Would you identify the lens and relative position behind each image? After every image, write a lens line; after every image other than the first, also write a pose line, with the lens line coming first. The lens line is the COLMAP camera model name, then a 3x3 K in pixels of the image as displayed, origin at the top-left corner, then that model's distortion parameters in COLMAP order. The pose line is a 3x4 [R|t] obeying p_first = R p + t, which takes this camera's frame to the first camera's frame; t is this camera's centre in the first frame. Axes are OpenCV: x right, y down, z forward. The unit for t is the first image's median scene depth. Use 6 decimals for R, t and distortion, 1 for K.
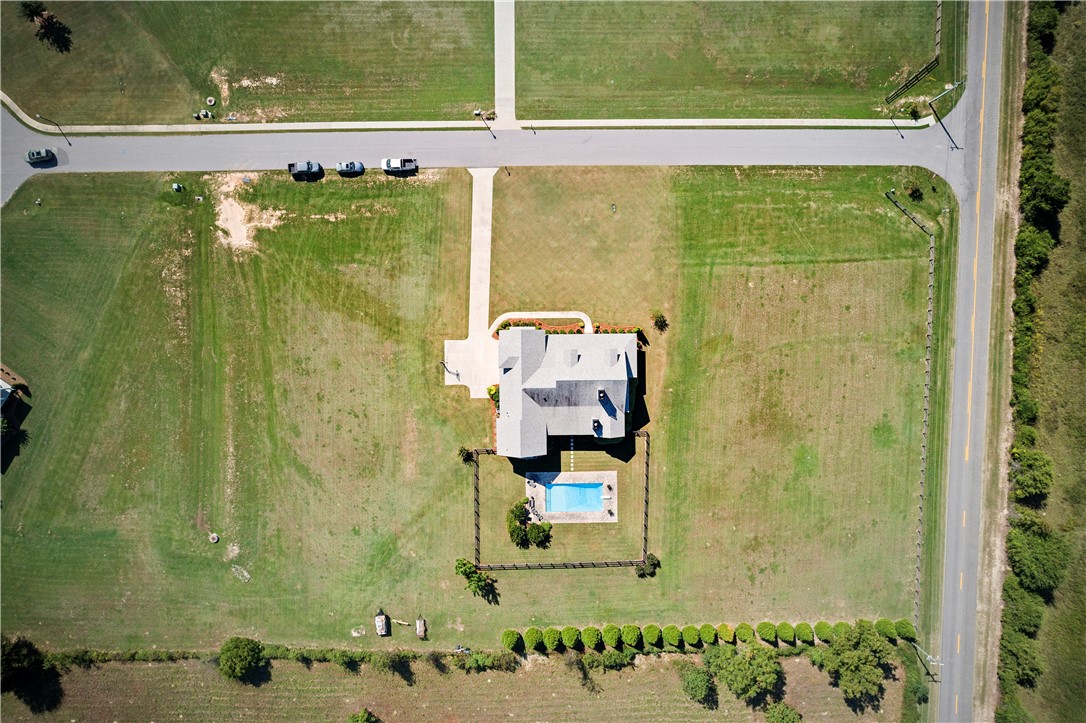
lens RADIAL K [[690.1, 0, 543.0], [0, 690.1, 361.5], [0, 0, 1]] dist [0.005375, 0.001290]
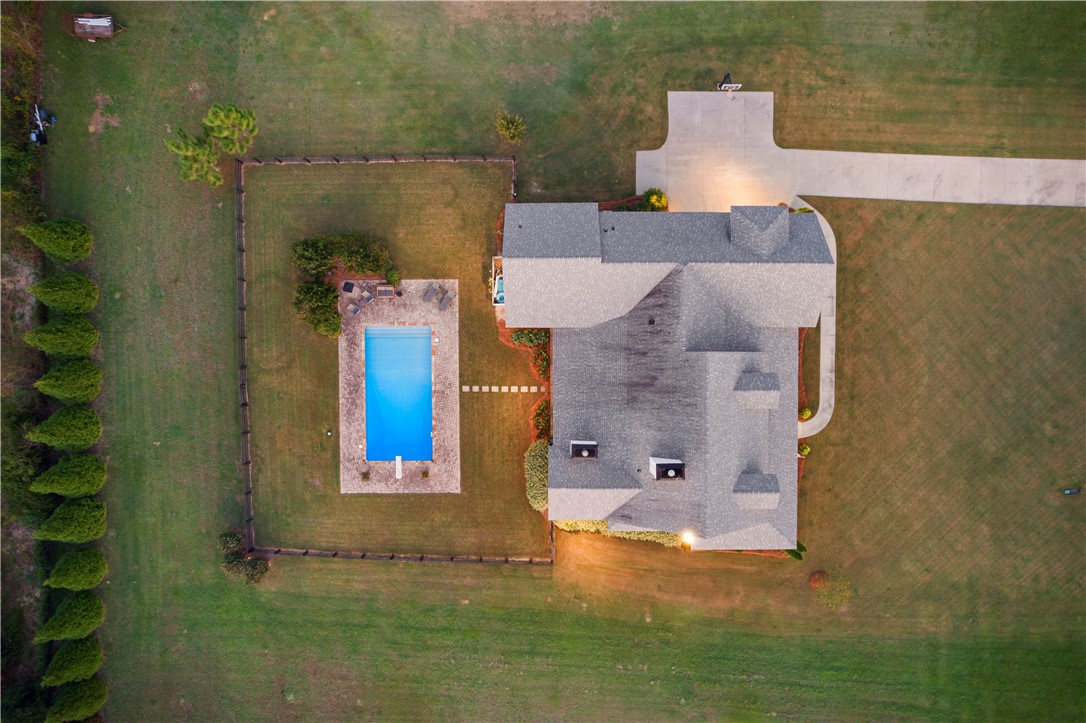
lens RADIAL K [[690.1, 0, 543.0], [0, 690.1, 361.5], [0, 0, 1]] dist [0.005375, 0.001290]
pose [[-0.009194, 0.999806, 0.017444, 0.017314], [-0.999474, -0.008645, -0.031262, 0.122633], [-0.031105, -0.017723, 0.999359, 0.576368]]
